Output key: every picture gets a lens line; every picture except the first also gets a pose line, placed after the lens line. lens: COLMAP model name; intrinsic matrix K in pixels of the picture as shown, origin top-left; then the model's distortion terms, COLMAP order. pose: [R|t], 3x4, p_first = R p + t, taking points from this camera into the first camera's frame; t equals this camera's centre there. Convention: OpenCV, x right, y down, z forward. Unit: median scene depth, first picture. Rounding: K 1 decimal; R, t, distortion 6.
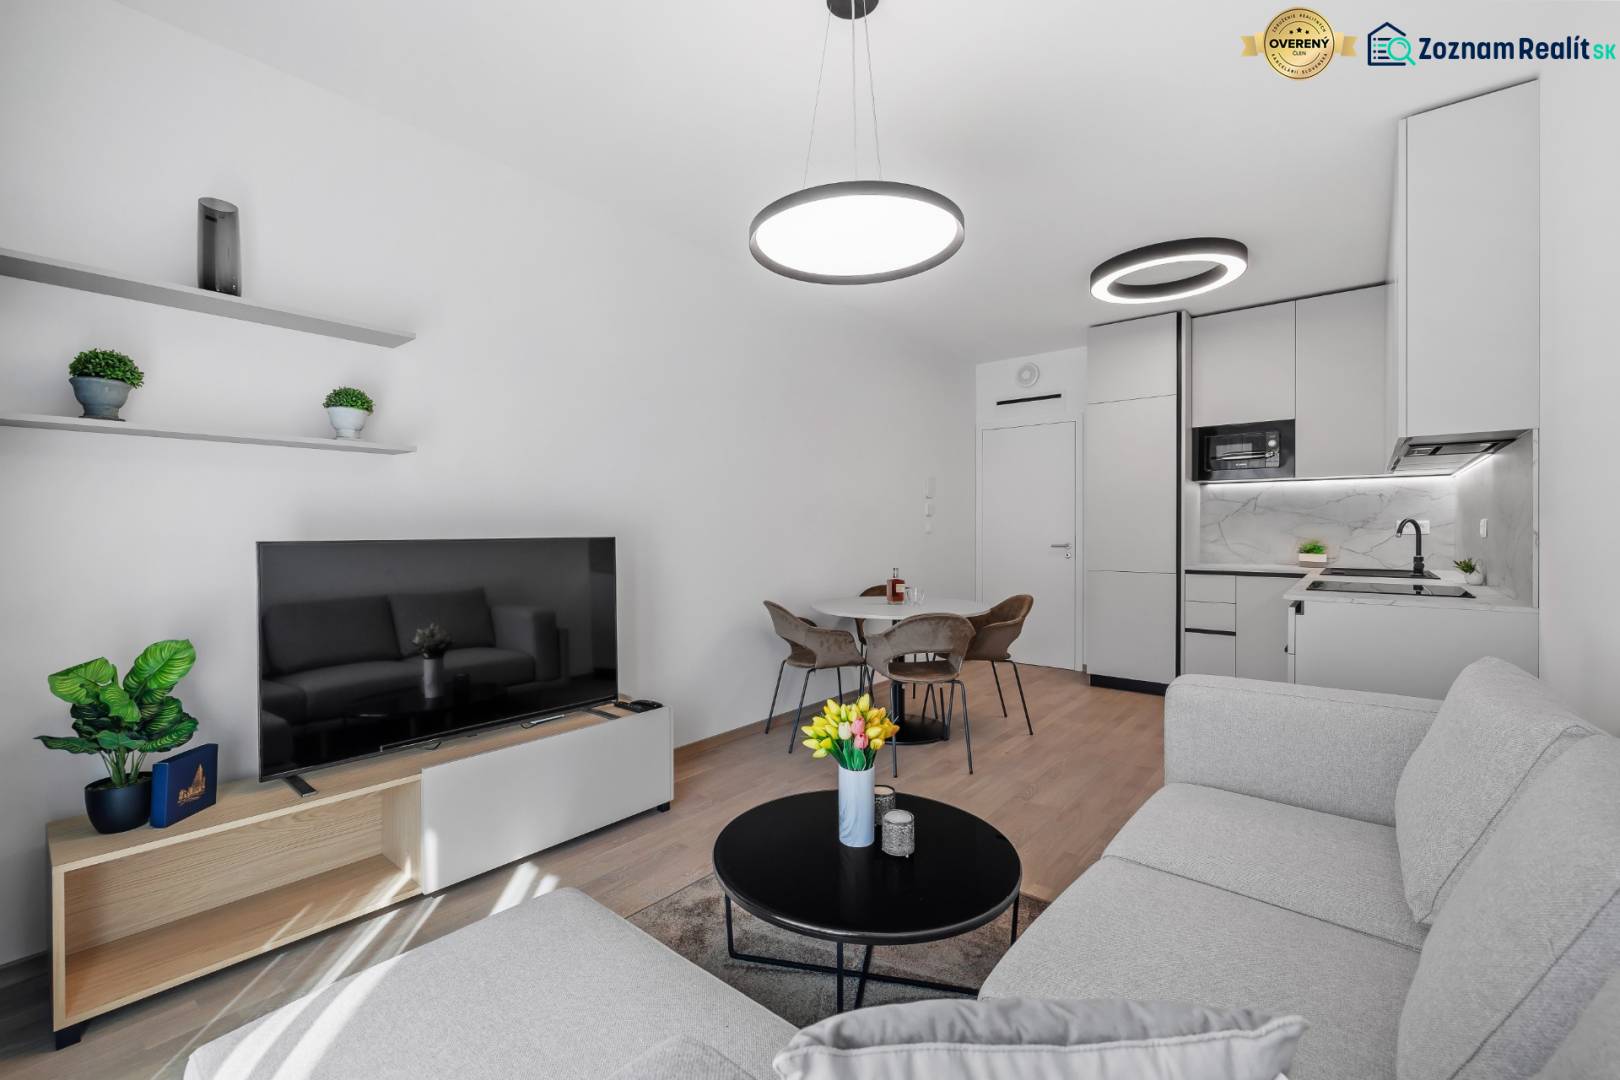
lens RADIAL K [[704.3, 0, 806.0], [0, 704.3, 525.3], [0, 0, 1]] dist [0.000895, 0.000021]
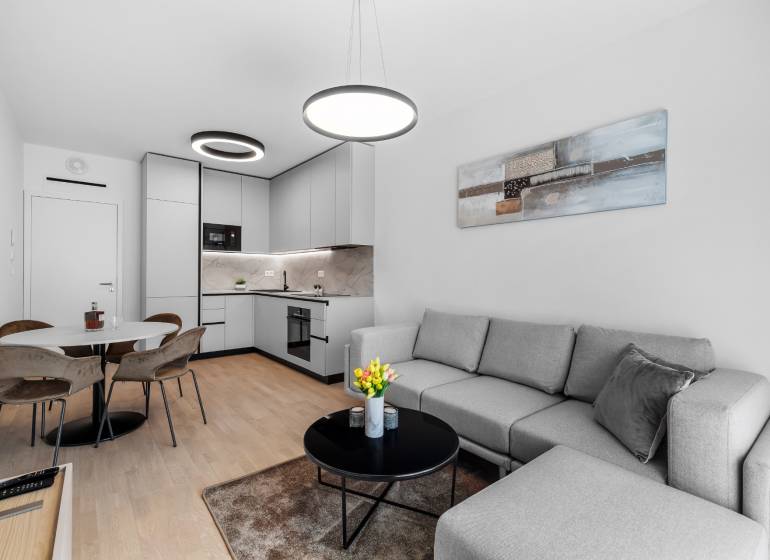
lens RADIAL K [[352.6, 0, 384.6], [0, 352.6, 275.8], [0, 0, 1]] dist [0.000369, 0.000042]
pose [[0.193508, 0.001506, 0.981098, -0.840386], [-0.010366, 0.999946, 0.000510, 0.014405], [-0.981044, -0.010269, 0.193513, 0.766772]]
